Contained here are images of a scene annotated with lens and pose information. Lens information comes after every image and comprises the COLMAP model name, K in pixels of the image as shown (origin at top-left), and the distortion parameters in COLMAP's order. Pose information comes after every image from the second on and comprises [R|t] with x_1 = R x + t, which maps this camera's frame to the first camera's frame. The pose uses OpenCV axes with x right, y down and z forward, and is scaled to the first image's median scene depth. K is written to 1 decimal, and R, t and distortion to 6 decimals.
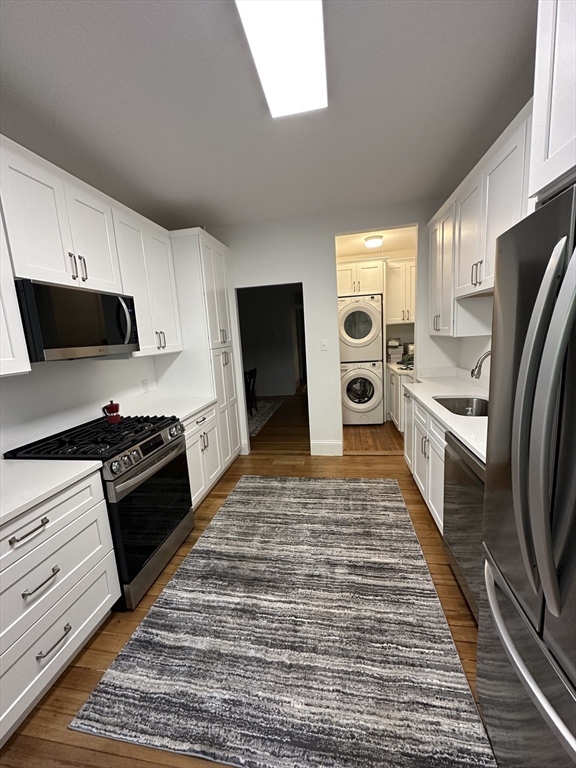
lens RADIAL K [[305.8, 0, 289.6], [0, 305.8, 382.8], [0, 0, 1]] dist [0.000772, 0.000307]
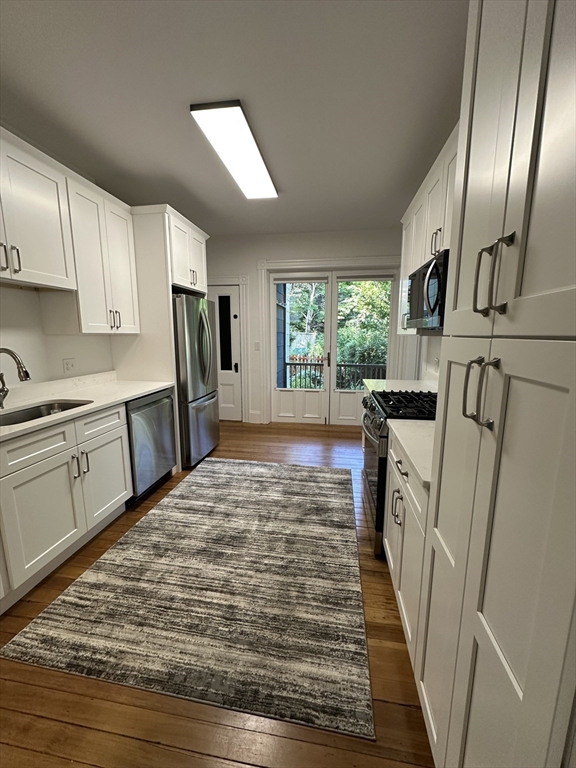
lens RADIAL K [[305.8, 0, 289.6], [0, 305.8, 382.8], [0, 0, 1]] dist [0.000772, 0.000307]
pose [[-0.998030, 0.062591, -0.004383, -0.129393], [0.057993, 0.946855, 0.316389, -0.230538], [0.023953, 0.315511, -0.948620, 1.755305]]
